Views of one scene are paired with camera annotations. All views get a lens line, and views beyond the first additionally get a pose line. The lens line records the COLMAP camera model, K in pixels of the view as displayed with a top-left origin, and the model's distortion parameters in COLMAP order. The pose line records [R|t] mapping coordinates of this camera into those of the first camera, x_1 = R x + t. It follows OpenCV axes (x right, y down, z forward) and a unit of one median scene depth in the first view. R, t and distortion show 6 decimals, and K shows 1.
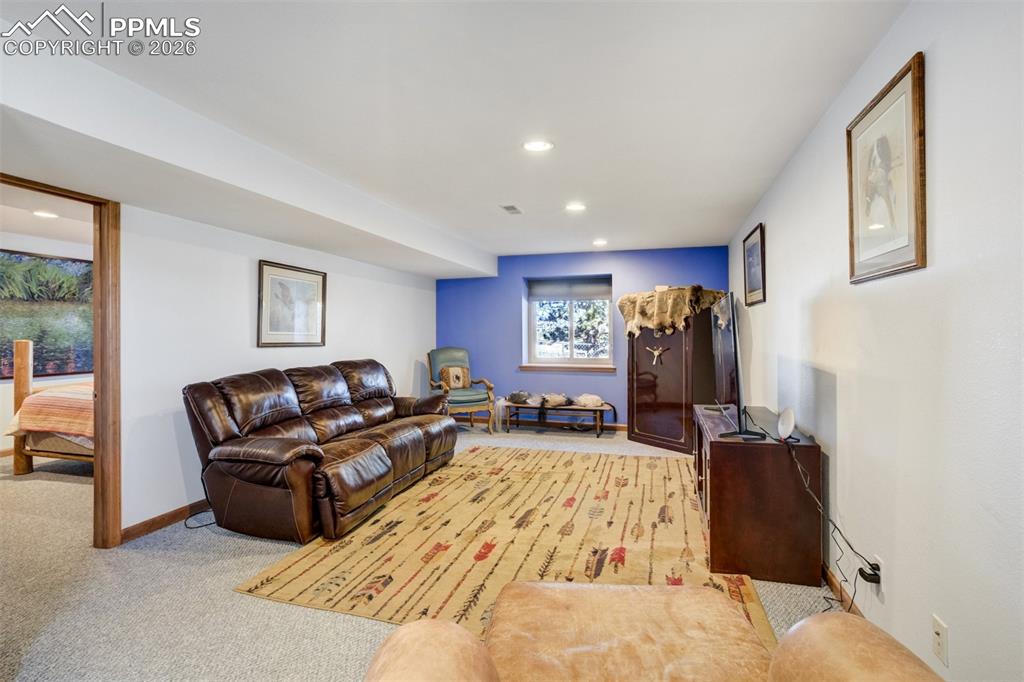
lens RADIAL K [[474.0, 0, 512.1], [0, 474.0, 331.6], [0, 0, 1]] dist [0.002319, 0.000542]
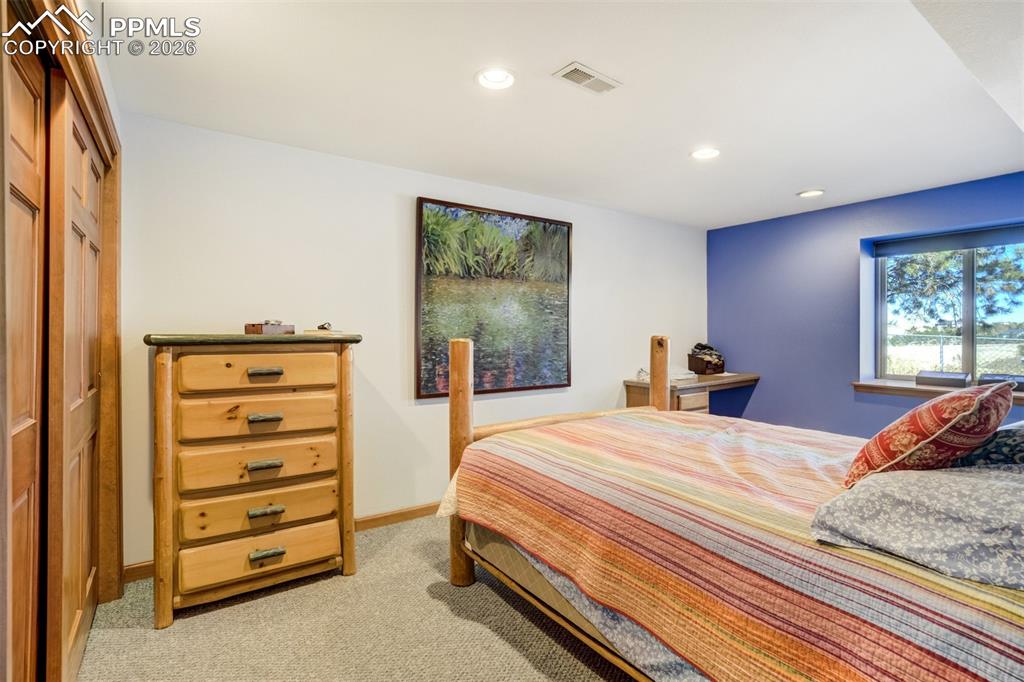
lens RADIAL K [[474.0, 0, 512.0], [0, 474.0, 335.7], [0, 0, 1]] dist [0.002319, 0.000542]
pose [[0.779927, 0.005261, -0.625848, -0.554527], [-0.001848, 0.999980, 0.006103, 0.010694], [0.625867, -0.003604, 0.779921, 0.528352]]
